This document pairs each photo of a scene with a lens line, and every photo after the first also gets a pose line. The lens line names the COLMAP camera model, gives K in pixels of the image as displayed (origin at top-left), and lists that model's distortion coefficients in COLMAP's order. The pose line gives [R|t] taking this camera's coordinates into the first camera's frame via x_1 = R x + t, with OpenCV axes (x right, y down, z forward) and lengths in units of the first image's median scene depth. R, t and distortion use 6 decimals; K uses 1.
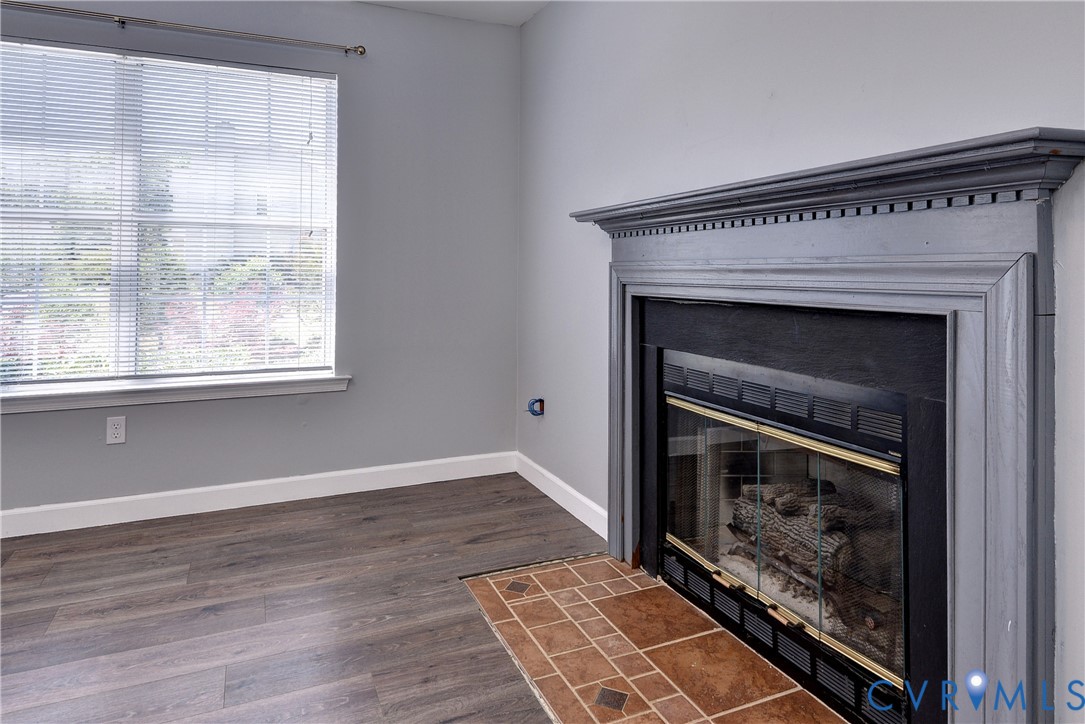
lens RADIAL K [[668.1, 0, 542.4], [0, 668.1, 262.9], [0, 0, 1]] dist [0.018075, -0.000699]
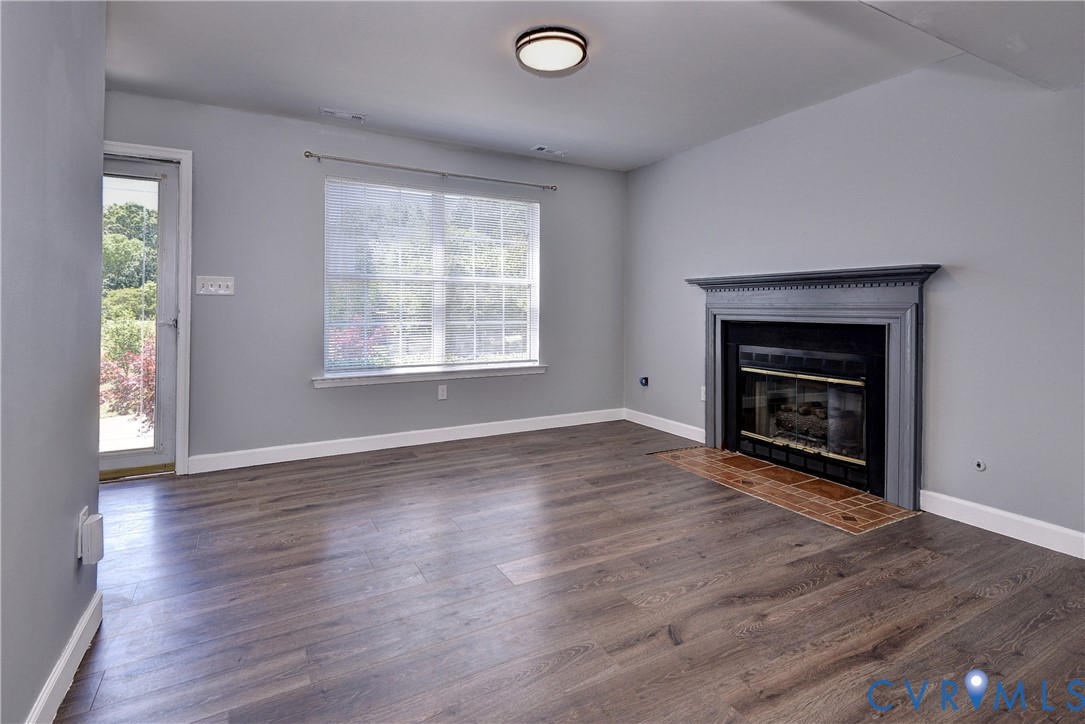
lens RADIAL K [[538.5, 0, 550.6], [0, 538.5, 303.3], [0, 0, 1]] dist [0.027927, 0.000271]
pose [[0.993612, 0.005277, 0.112730, -0.505319], [-0.005590, 0.999981, 0.002459, -0.004789], [-0.112715, -0.003074, 0.993623, -0.531463]]
